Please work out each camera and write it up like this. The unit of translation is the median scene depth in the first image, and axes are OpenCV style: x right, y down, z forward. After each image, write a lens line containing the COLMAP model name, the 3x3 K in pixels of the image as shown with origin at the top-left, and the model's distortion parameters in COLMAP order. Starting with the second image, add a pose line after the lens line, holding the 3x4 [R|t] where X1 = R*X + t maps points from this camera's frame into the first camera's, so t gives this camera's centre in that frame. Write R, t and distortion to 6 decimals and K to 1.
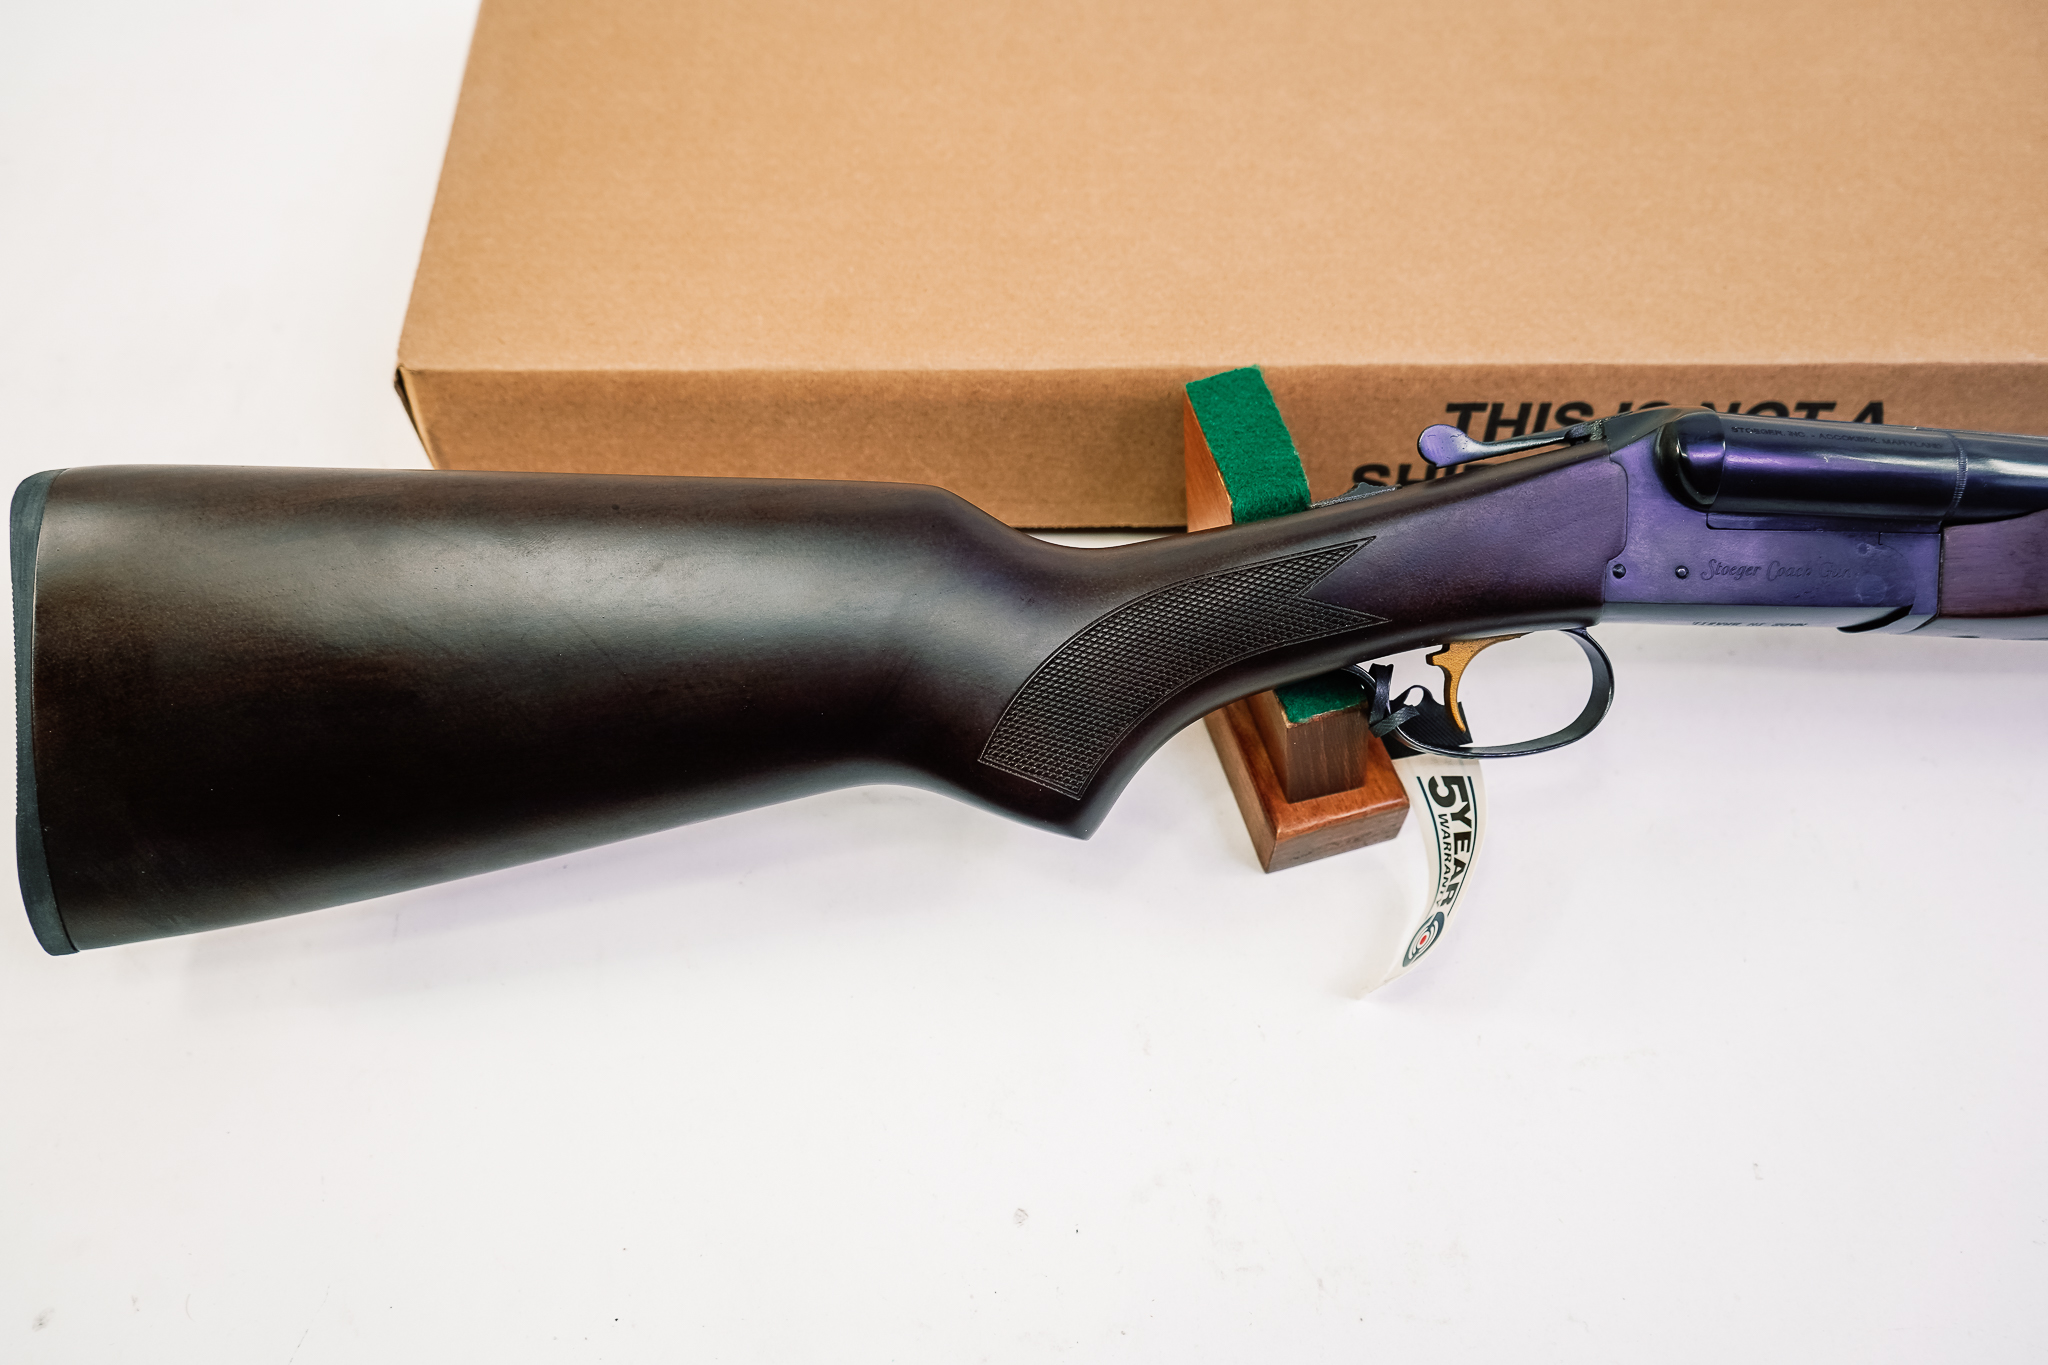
lens RADIAL K [[1676.3, 0, 1007.1], [0, 1676.3, 689.9], [0, 0, 1]] dist [-0.027225, 0.026631]
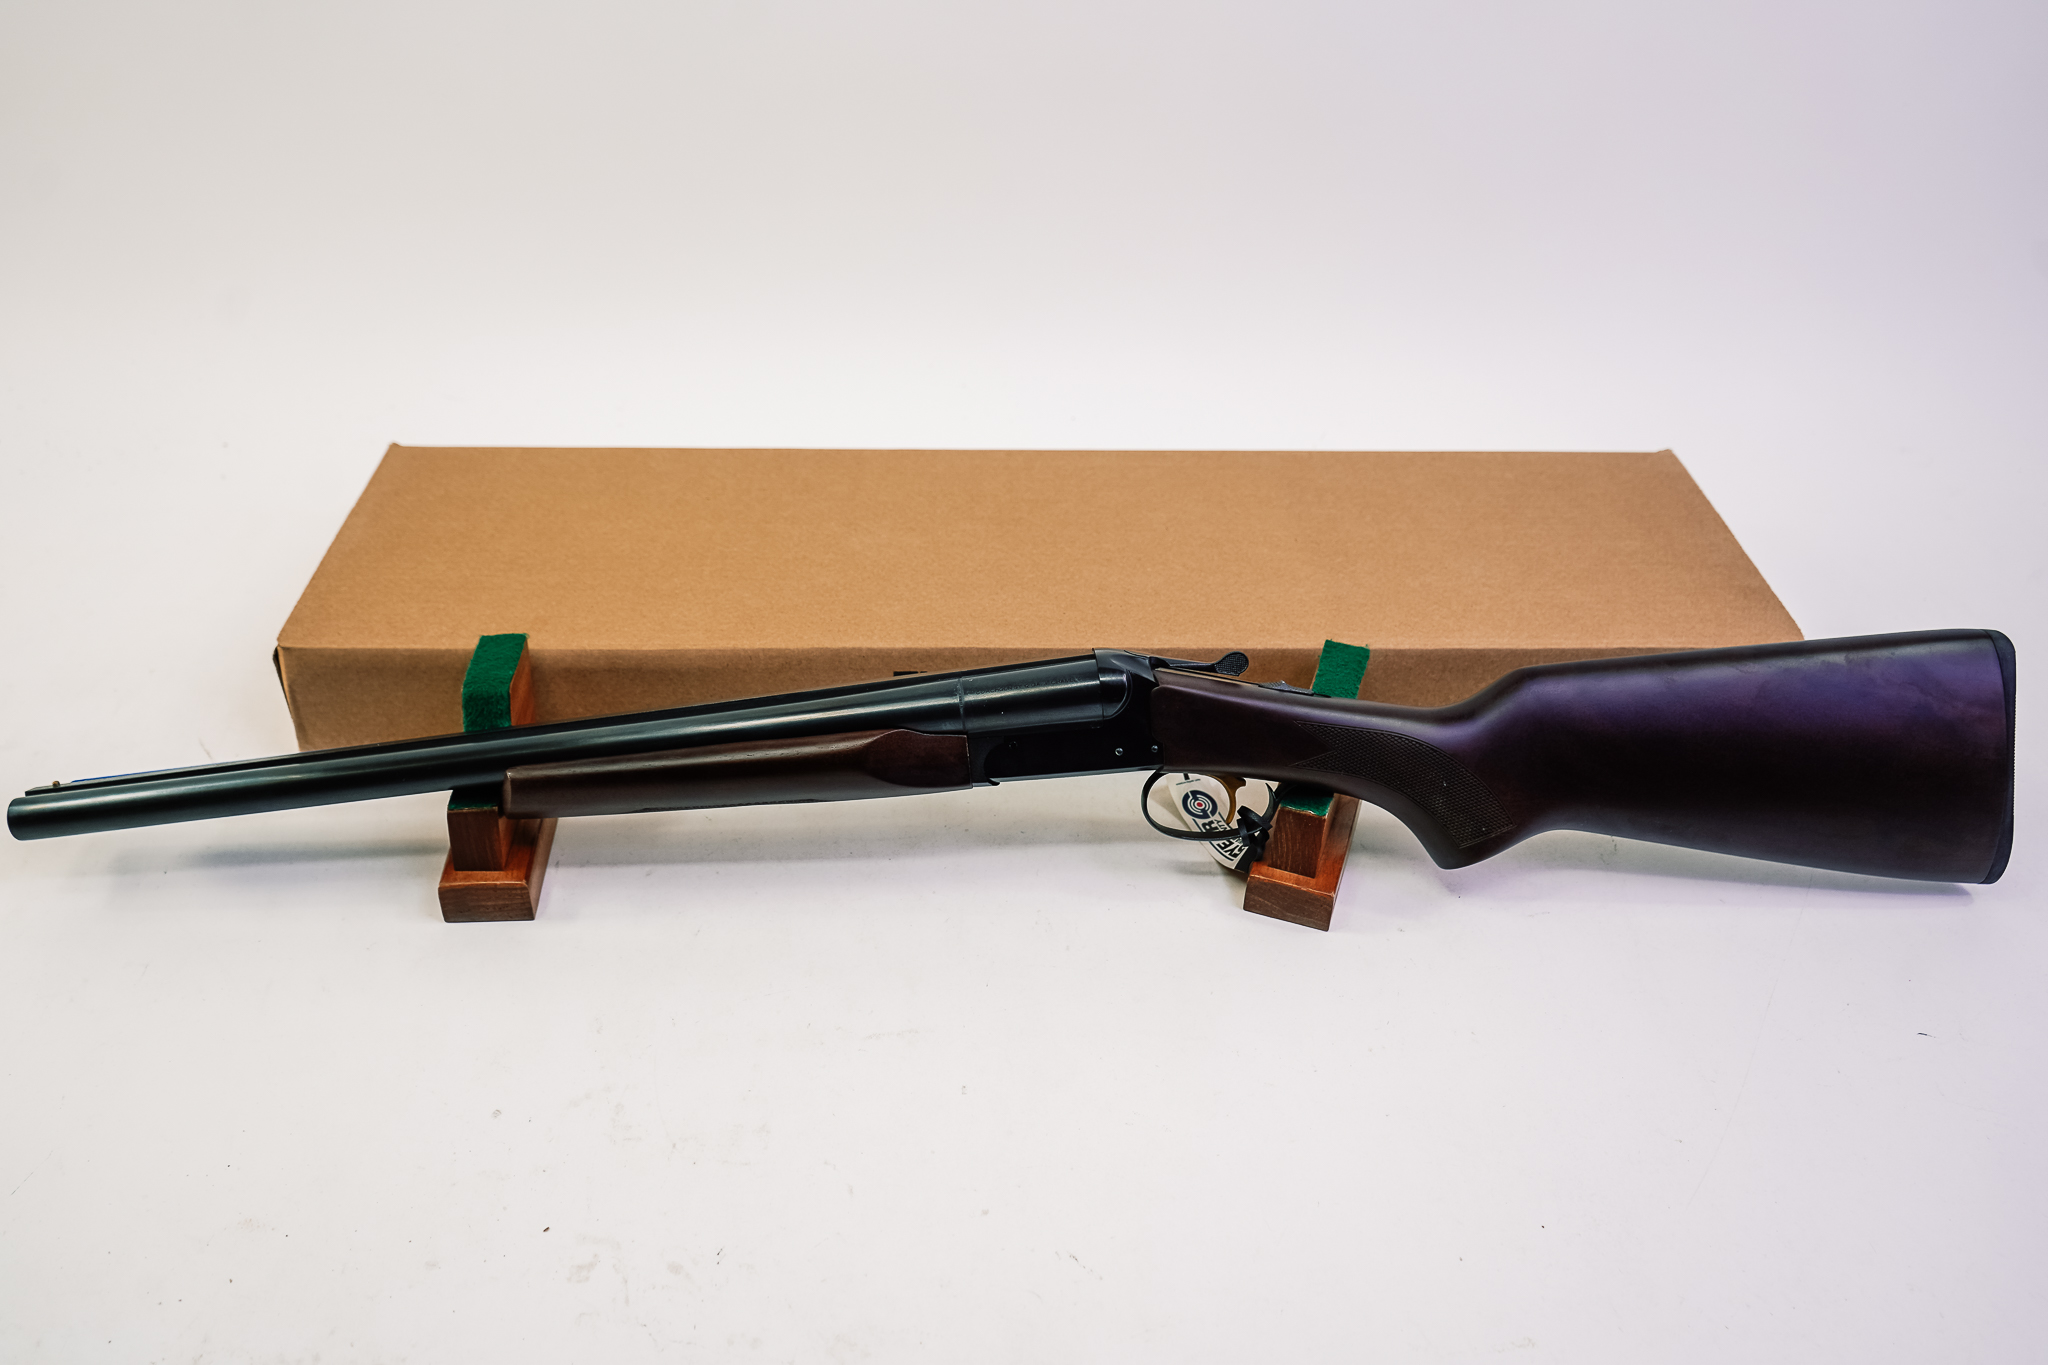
lens RADIAL K [[1676.3, 0, 1023.8], [0, 1676.3, 681.4], [0, 0, 1]] dist [-0.027225, 0.026631]
pose [[0.999766, 0.003750, 0.021307, 0.361737], [0.004546, 0.926462, -0.376360, 0.482830], [-0.021152, 0.376369, 0.926228, -0.580311]]
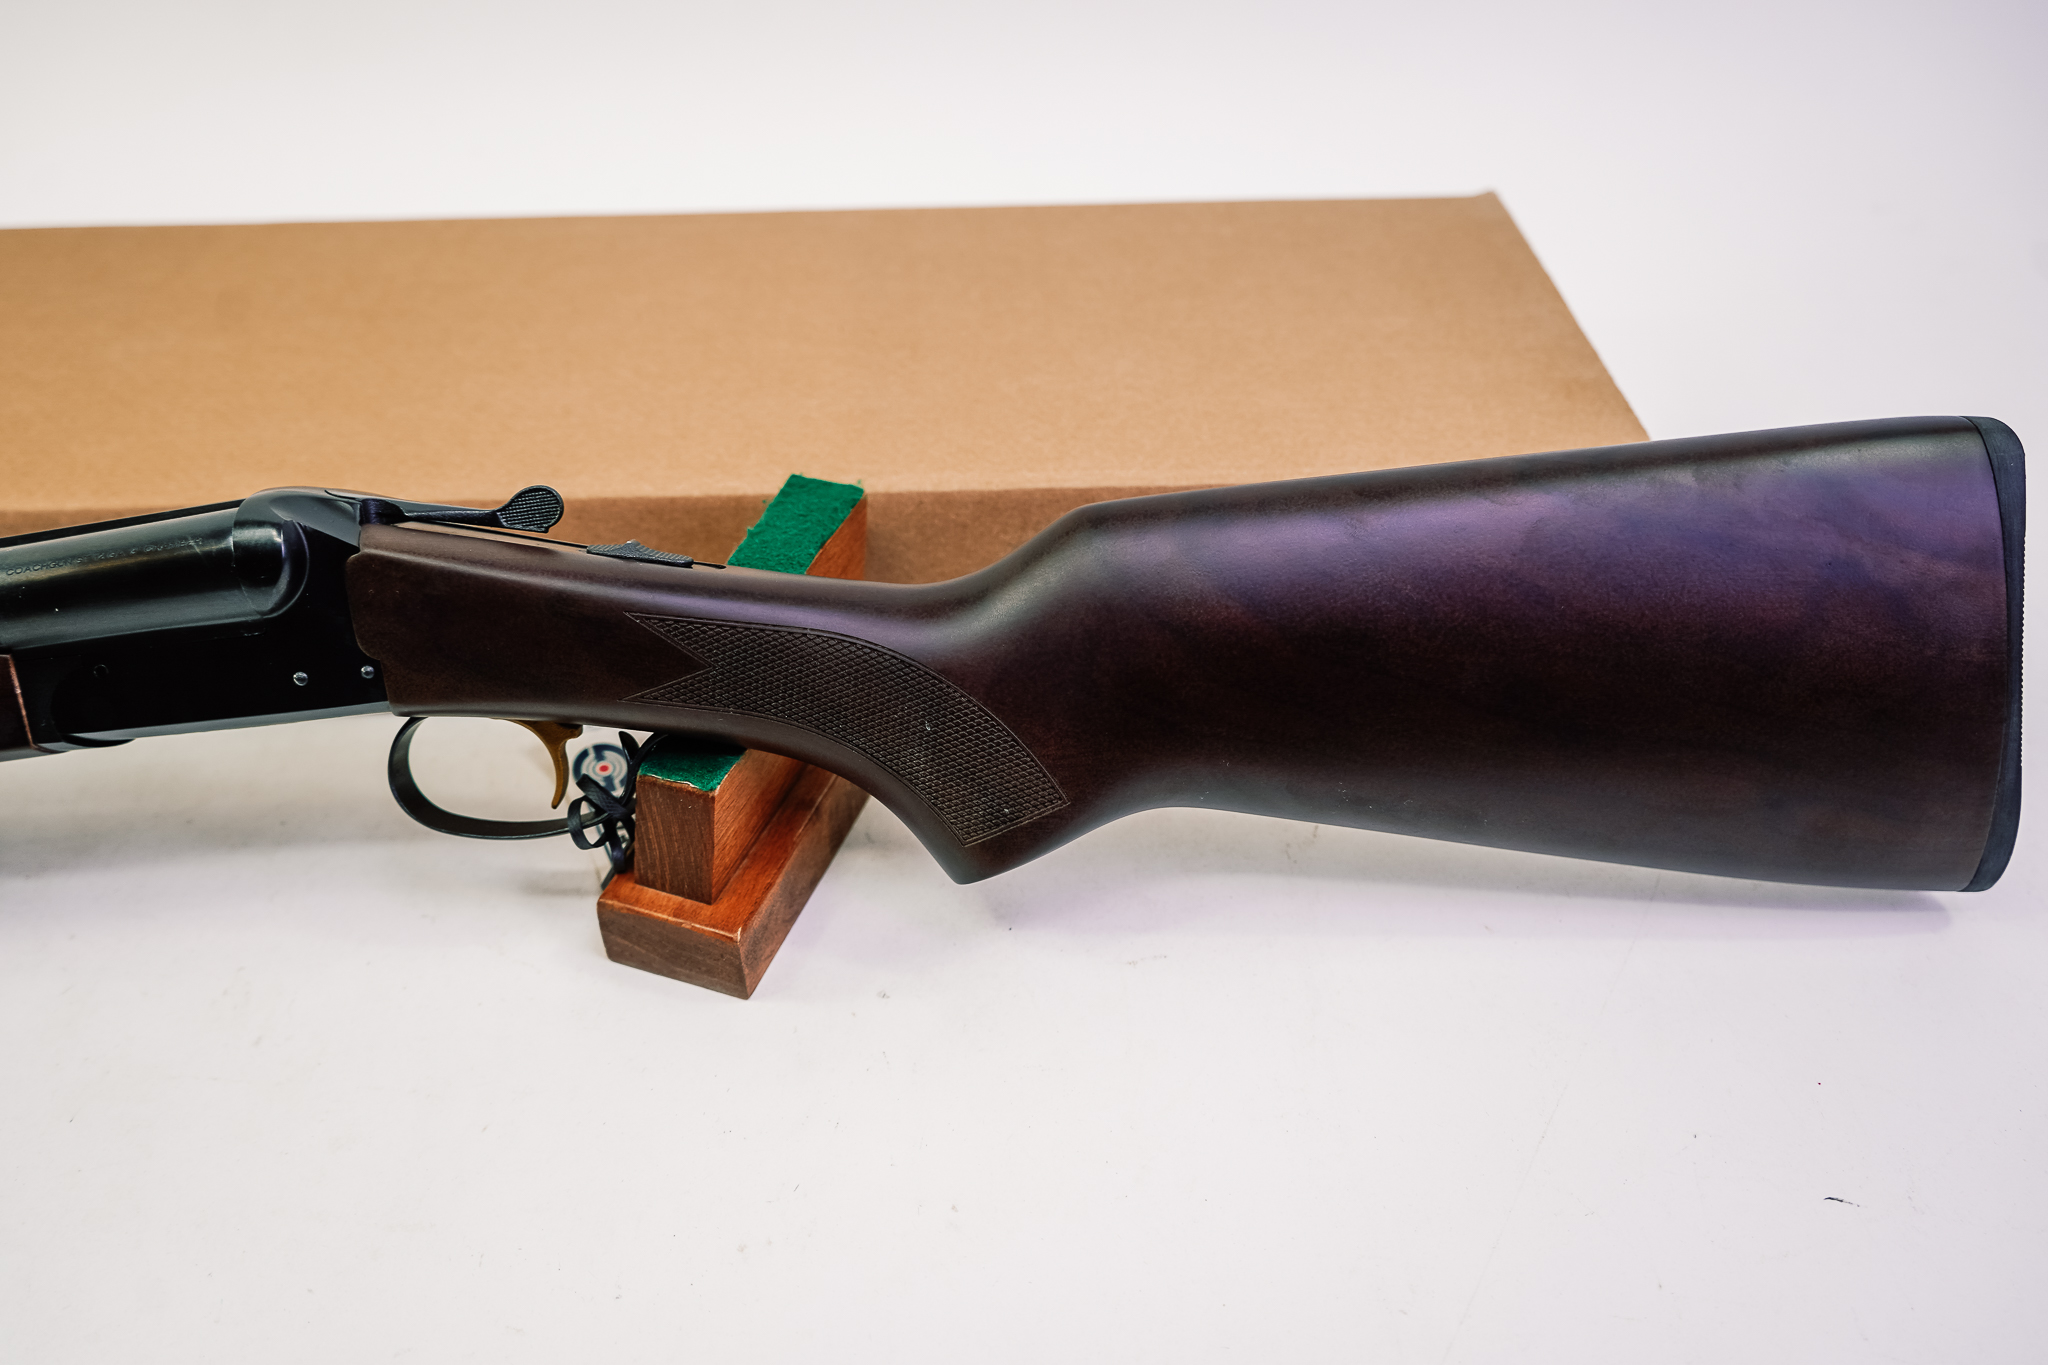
lens RADIAL K [[1676.3, 0, 1033.9], [0, 1676.3, 681.9], [0, 0, 1]] dist [-0.027225, 0.026631]
pose [[0.999858, -0.016854, -0.000276, 0.838510], [0.015744, 0.939590, -0.341940, 0.249252], [0.006023, 0.341887, 0.939722, 0.105594]]
